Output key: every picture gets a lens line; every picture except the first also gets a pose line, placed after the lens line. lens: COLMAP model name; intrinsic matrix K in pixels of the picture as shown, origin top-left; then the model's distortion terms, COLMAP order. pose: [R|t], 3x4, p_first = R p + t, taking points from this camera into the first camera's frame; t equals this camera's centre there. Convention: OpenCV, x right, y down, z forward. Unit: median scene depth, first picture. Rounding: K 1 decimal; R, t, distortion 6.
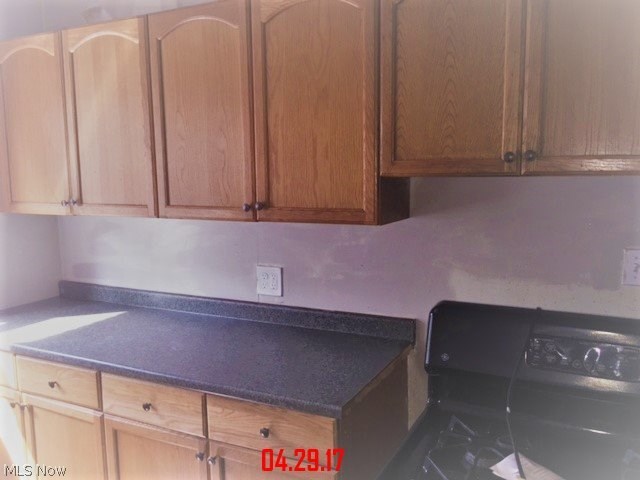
lens RADIAL K [[559.4, 0, 318.8], [0, 559.4, 245.7], [0, 0, 1]] dist [0.063793, -0.076355]
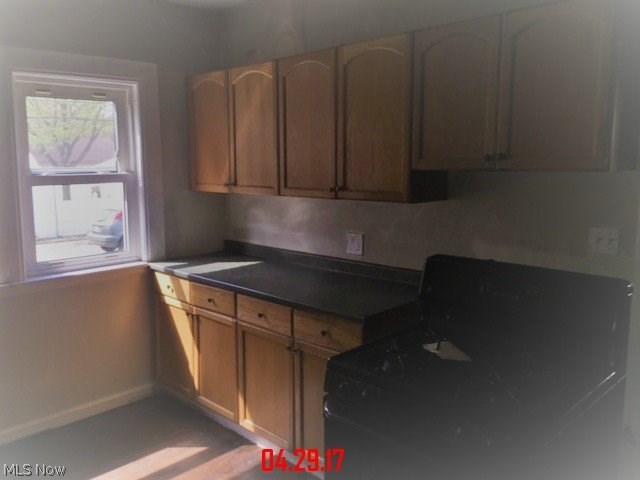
lens RADIAL K [[559.4, 0, 323.6], [0, 559.4, 234.8], [0, 0, 1]] dist [0.063793, -0.076355]
pose [[0.953147, 0.047873, -0.298695, 0.292623], [-0.047495, 0.998835, 0.008528, 0.038263], [0.298755, 0.006059, 0.954311, -0.398869]]
